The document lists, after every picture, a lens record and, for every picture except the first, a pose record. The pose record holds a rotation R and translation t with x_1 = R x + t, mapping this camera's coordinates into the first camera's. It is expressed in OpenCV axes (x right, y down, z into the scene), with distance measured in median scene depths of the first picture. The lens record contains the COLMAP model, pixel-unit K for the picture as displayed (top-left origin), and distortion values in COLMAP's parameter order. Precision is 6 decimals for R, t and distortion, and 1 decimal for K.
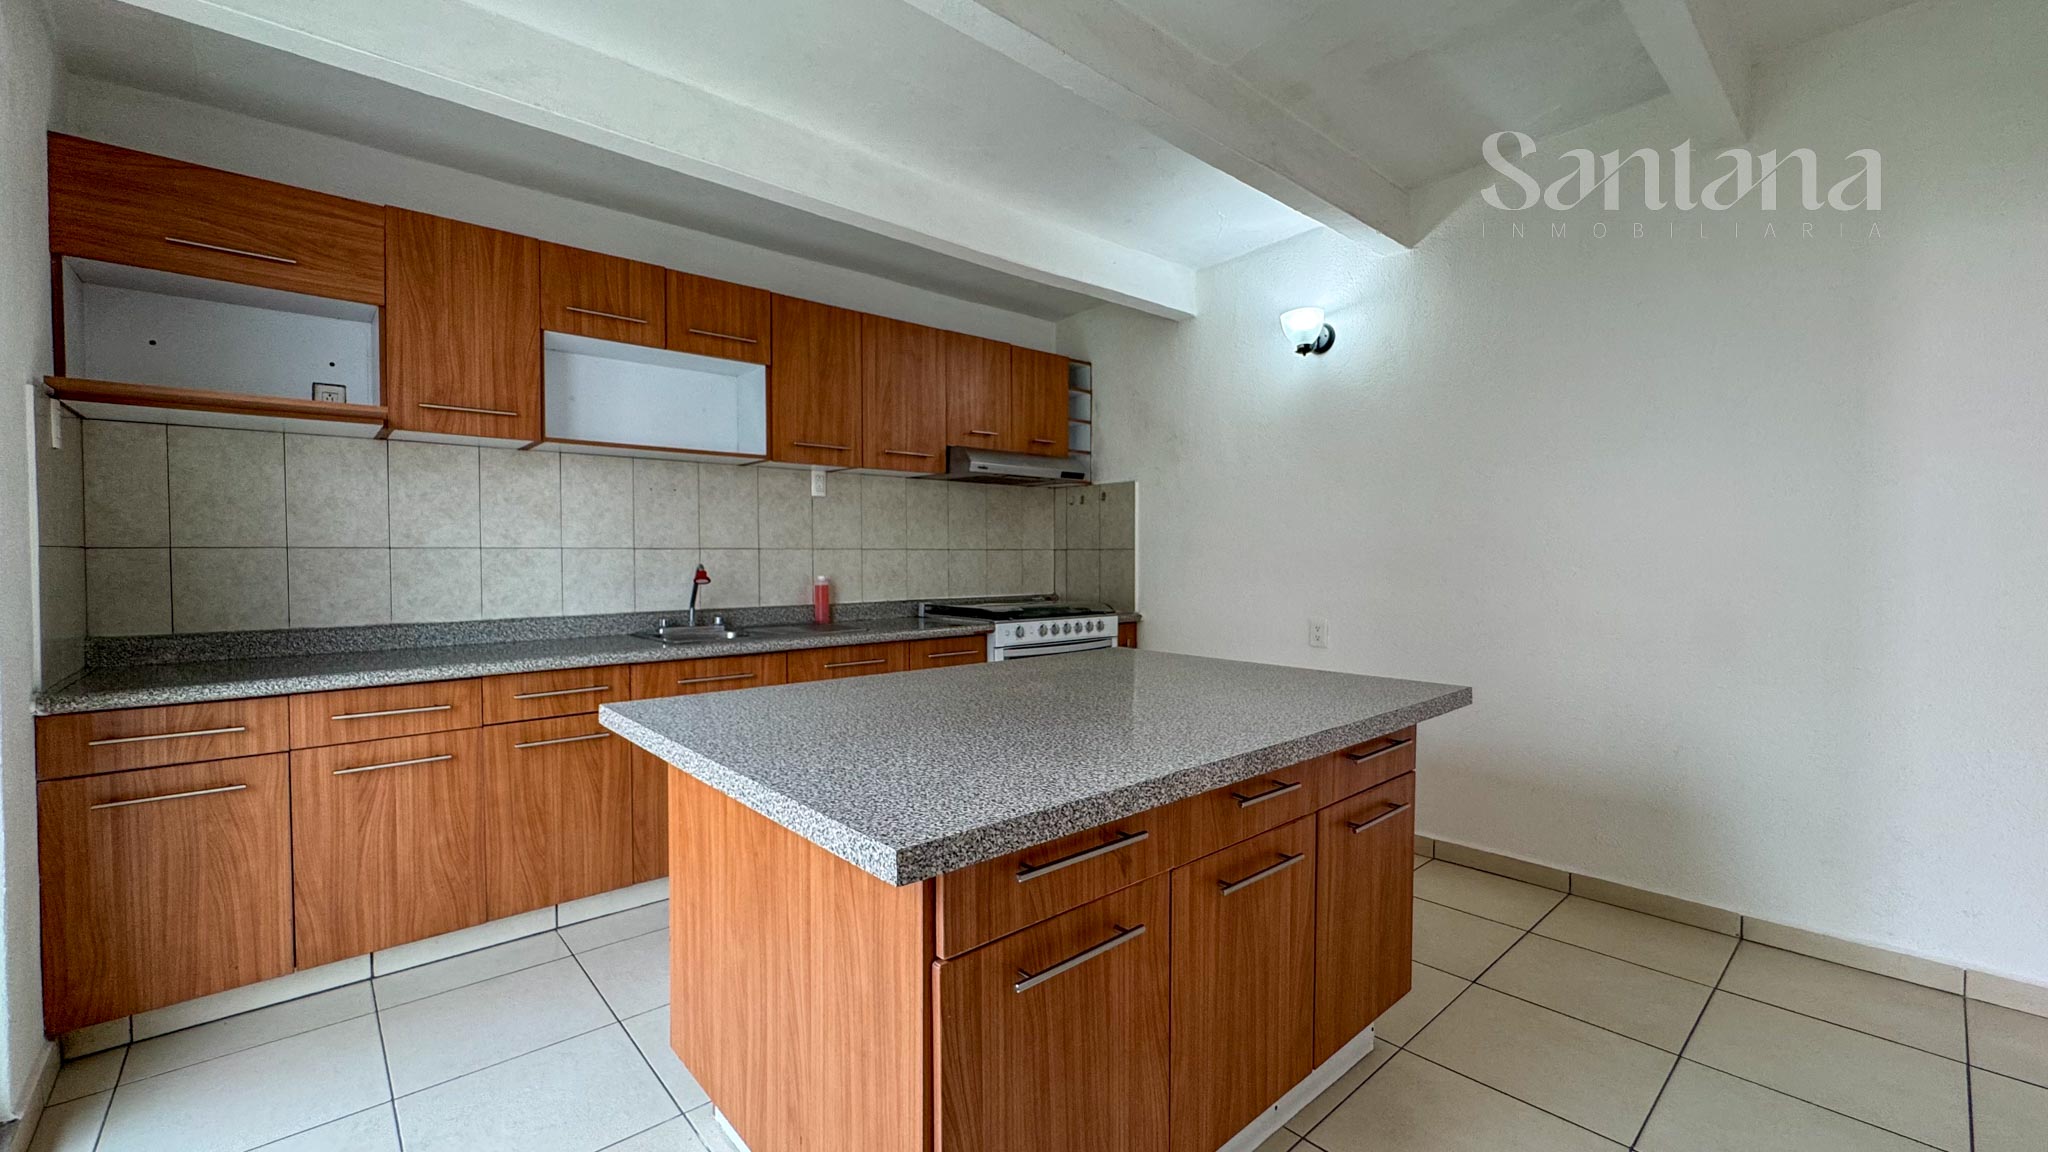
lens RADIAL K [[817.4, 0, 1027.1], [0, 817.4, 572.6], [0, 0, 1]] dist [-0.005253, 0.000121]
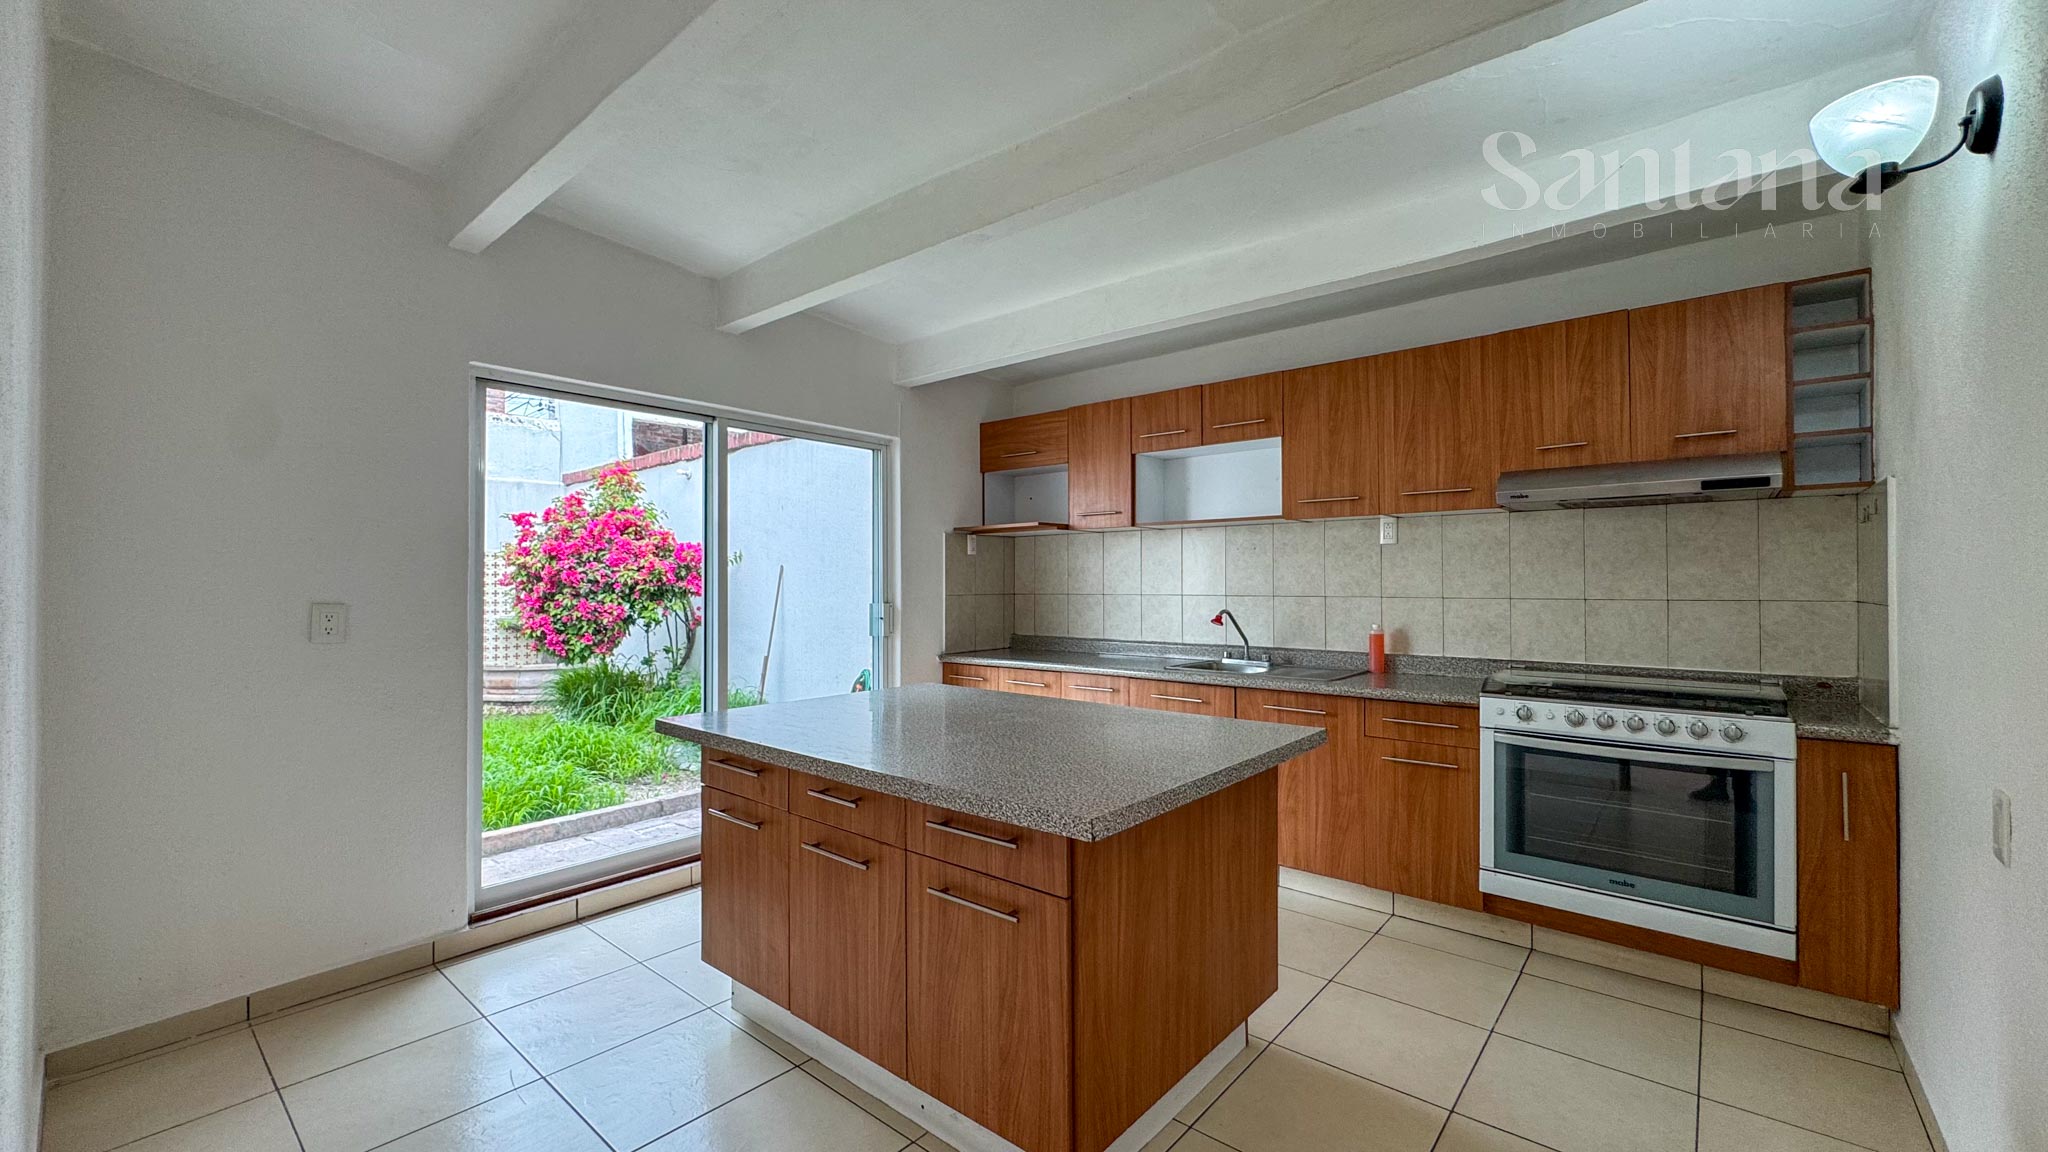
lens RADIAL K [[817.4, 0, 1031.8], [0, 817.4, 573.4], [0, 0, 1]] dist [-0.005253, 0.000121]
pose [[0.142631, -0.008752, -0.989737, 0.716670], [-0.021084, 0.999707, -0.011879, -0.040249], [0.989551, 0.022562, 0.142405, 0.474828]]
